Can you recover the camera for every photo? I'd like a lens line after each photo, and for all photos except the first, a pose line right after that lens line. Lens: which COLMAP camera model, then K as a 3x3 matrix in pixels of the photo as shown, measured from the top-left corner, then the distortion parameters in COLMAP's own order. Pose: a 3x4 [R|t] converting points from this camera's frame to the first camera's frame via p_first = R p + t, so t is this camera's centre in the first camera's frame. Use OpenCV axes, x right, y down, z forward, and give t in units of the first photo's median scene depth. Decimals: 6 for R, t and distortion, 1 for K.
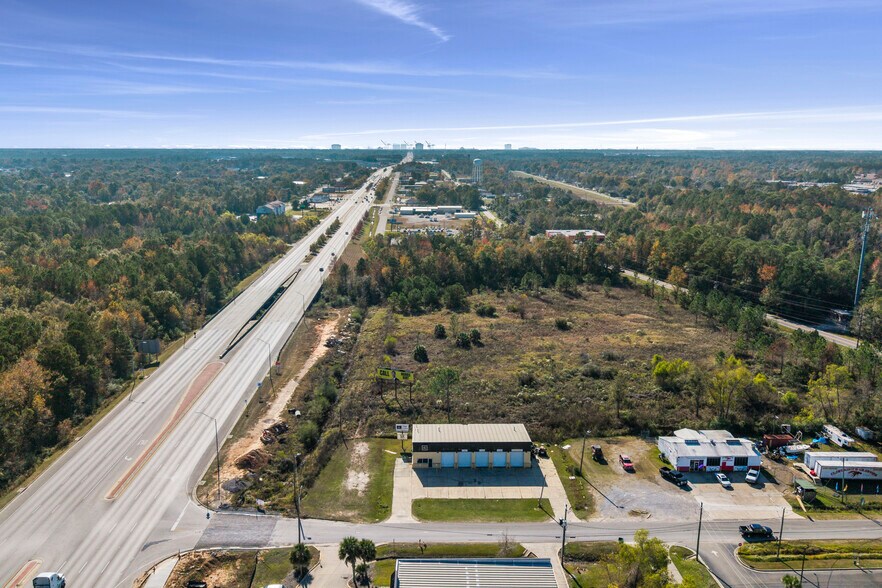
lens RADIAL K [[696.8, 0, 441.0], [0, 696.8, 294.0], [0, 0, 1]] dist [0.061722, -0.098957]
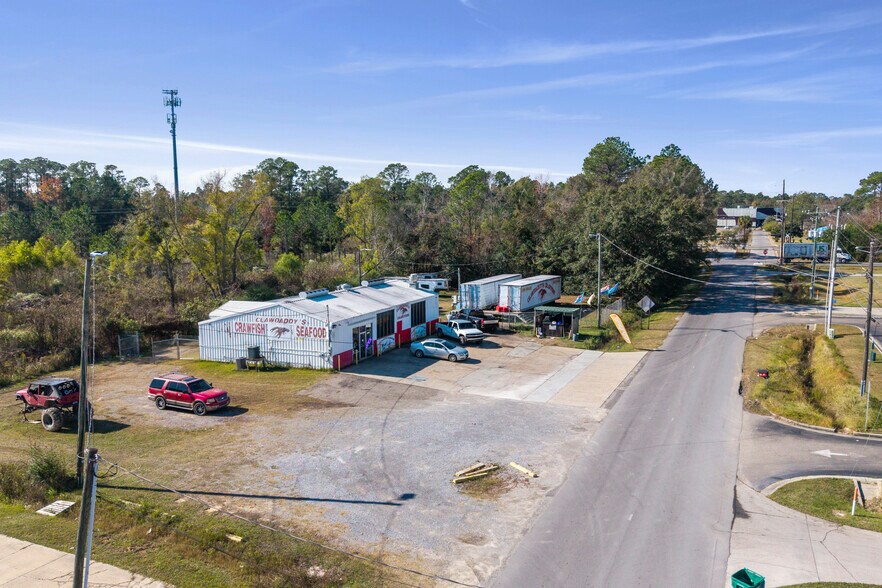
lens RADIAL K [[696.8, 0, 441.0], [0, 696.8, 294.0], [0, 0, 1]] dist [0.061722, -0.098957]
pose [[0.438302, -0.116658, 0.891225, 0.065154], [0.190683, 0.981040, 0.034638, 0.201793], [-0.878368, 0.154759, 0.452237, 0.751755]]
